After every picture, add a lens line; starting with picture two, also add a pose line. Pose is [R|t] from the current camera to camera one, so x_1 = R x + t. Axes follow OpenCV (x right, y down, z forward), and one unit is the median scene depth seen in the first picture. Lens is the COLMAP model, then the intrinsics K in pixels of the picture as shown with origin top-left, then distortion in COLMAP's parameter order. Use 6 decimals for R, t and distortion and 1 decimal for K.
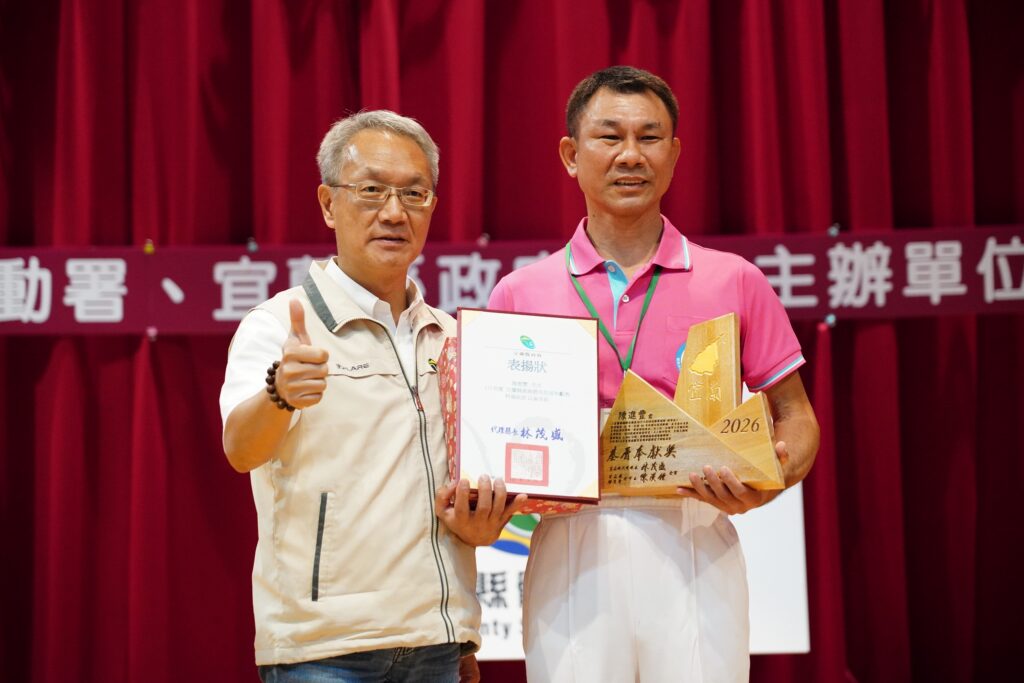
lens RADIAL K [[3179.7, 0, 574.9], [0, 3179.7, 423.9], [0, 0, 1]] dist [0.053865, 0.000000]
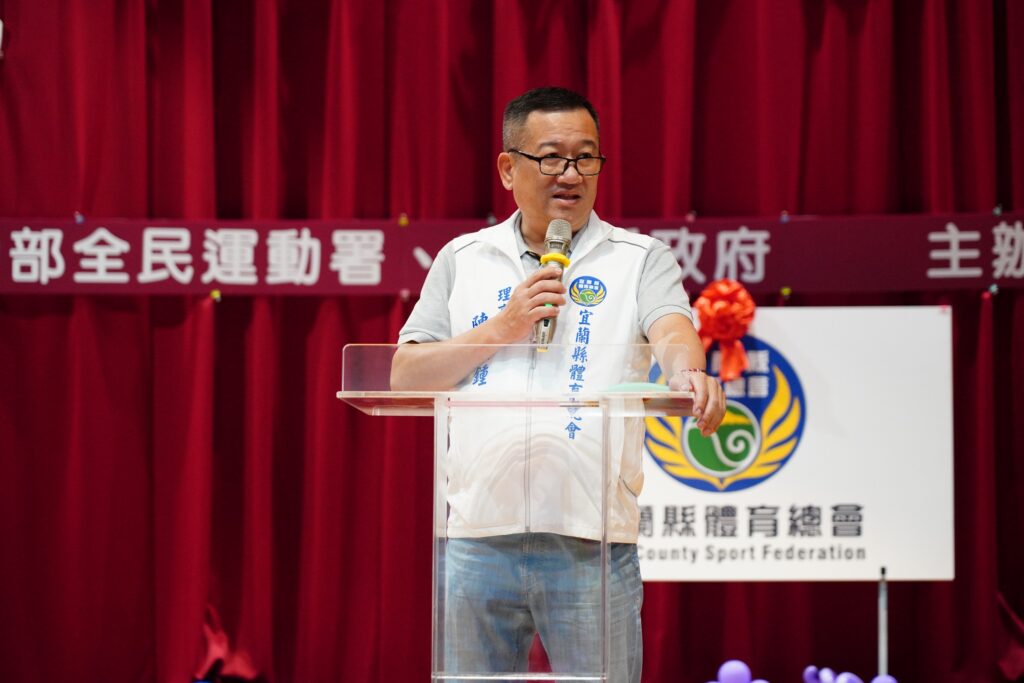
lens RADIAL K [[3179.7, 0, 535.1], [0, 3179.7, 359.7], [0, 0, 1]] dist [0.053865, 0.000000]
pose [[0.994094, 0.012144, -0.107837, 0.039912], [-0.011874, 0.999925, 0.003145, -0.008956], [0.107867, -0.001846, 0.994164, -0.149194]]
